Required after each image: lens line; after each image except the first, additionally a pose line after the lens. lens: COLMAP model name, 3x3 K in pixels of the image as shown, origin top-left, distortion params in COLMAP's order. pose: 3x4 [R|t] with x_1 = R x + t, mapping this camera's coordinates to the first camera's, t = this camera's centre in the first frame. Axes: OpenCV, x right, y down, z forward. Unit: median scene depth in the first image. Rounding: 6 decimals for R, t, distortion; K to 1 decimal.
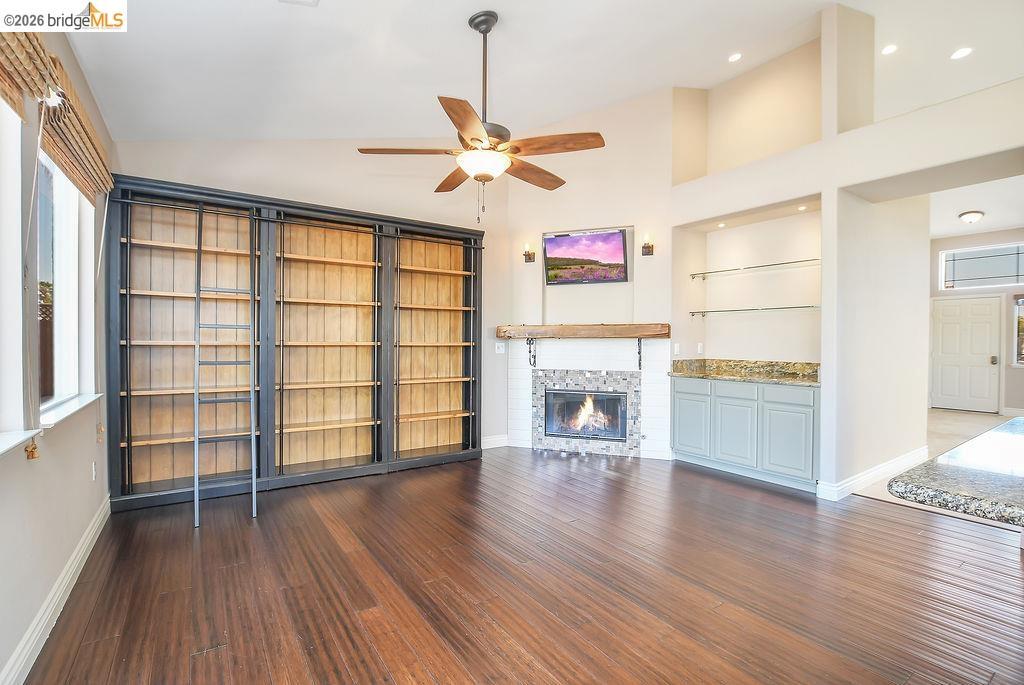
lens RADIAL K [[464.4, 0, 512.0], [0, 464.4, 342.5], [0, 0, 1]] dist [-0.040593, 0.000153]
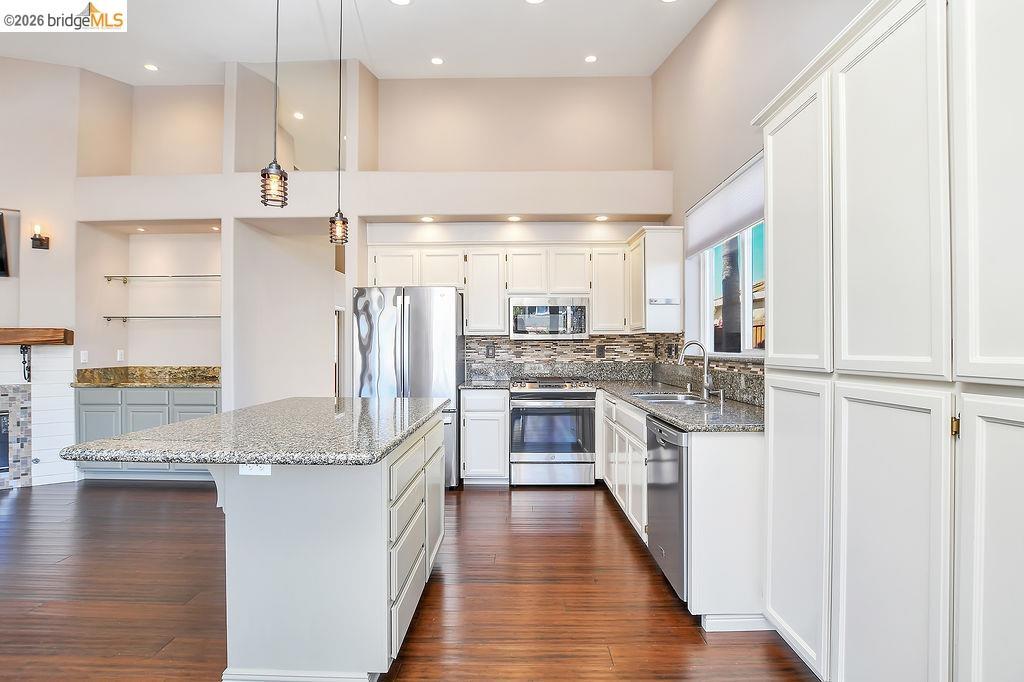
lens RADIAL K [[462.0, 0, 512.5], [0, 462.0, 346.4], [0, 0, 1]] dist [-0.025554, 0.000110]
pose [[0.567884, -0.003578, 0.823101, 0.104374], [0.008137, 0.999966, -0.001267, 0.001553], [-0.823068, 0.007417, 0.567894, -0.193813]]
